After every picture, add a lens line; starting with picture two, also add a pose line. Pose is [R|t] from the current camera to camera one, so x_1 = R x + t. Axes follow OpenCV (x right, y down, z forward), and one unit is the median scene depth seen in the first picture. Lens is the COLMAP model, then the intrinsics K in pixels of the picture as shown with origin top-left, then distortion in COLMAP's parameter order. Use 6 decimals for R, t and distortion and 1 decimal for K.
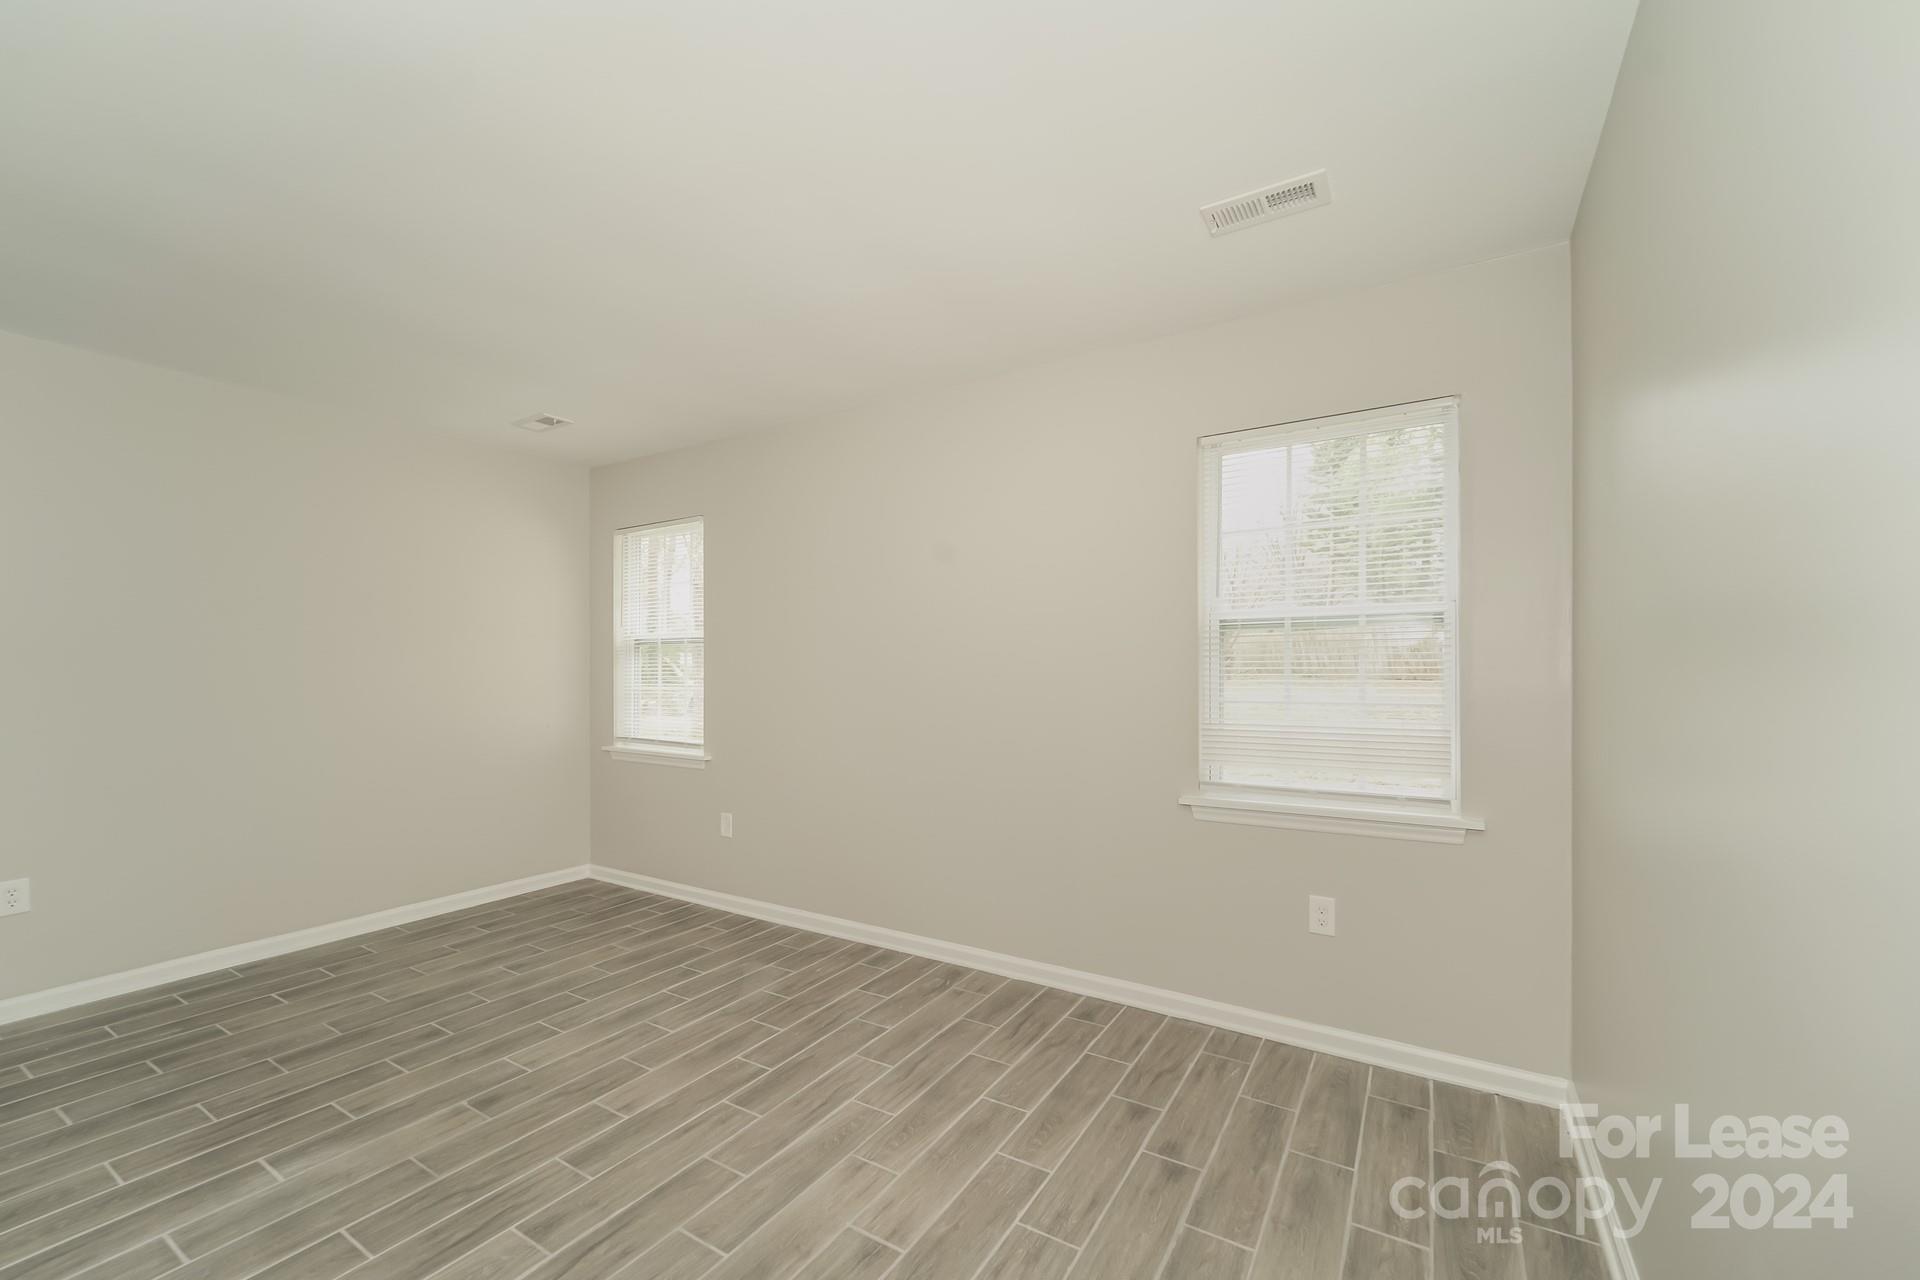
lens RADIAL K [[786.4, 0, 957.8], [0, 786.4, 656.9], [0, 0, 1]] dist [-0.008486, -0.001205]
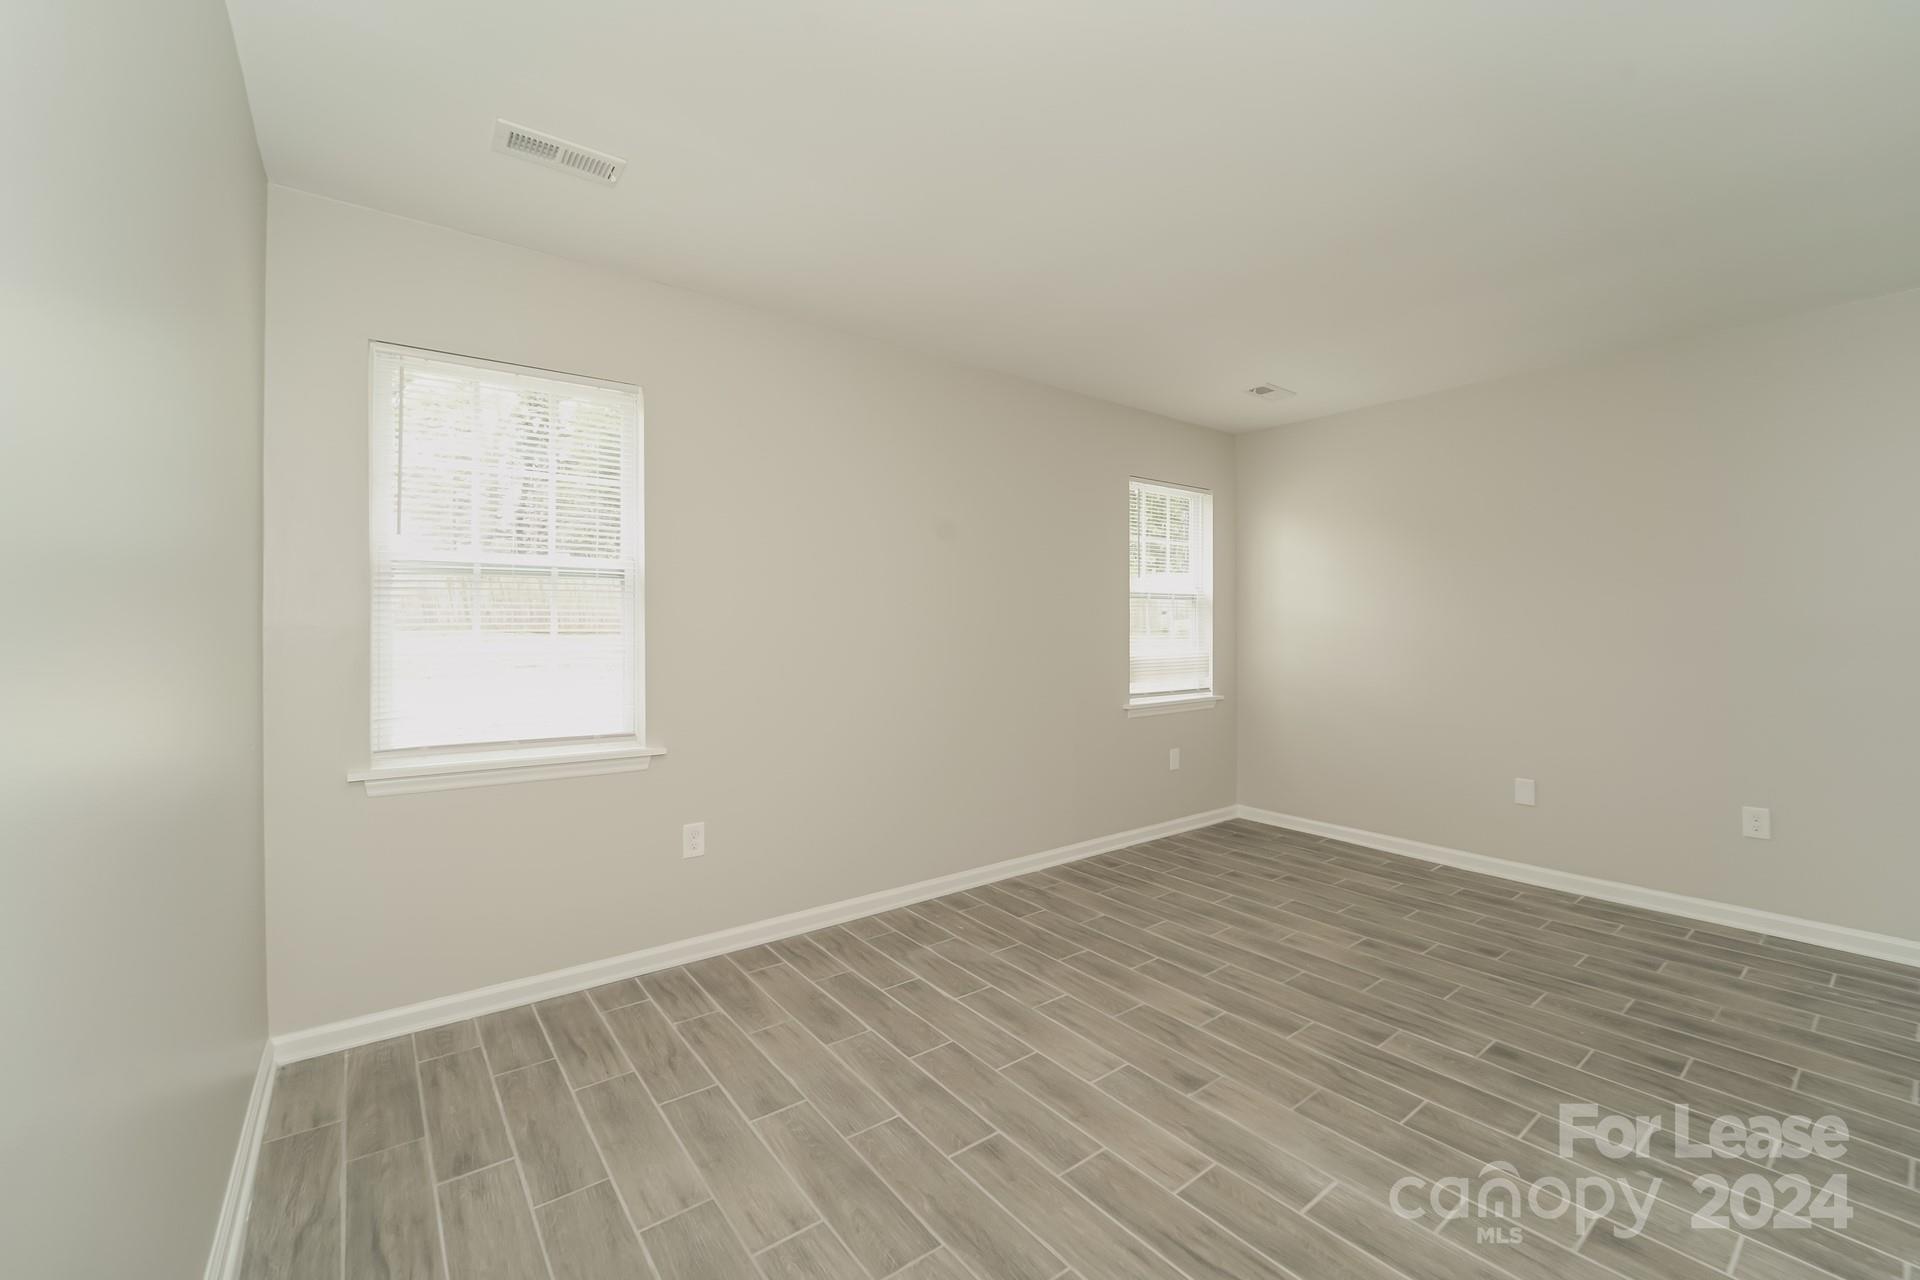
lens RADIAL K [[786.4, 0, 945.6], [0, 786.4, 629.7], [0, 0, 1]] dist [-0.008486, -0.001205]
pose [[0.357003, -0.014261, 0.933994, -1.096742], [-0.017941, 0.999594, 0.022120, -0.012278], [-0.933931, -0.024654, 0.356602, 0.638149]]
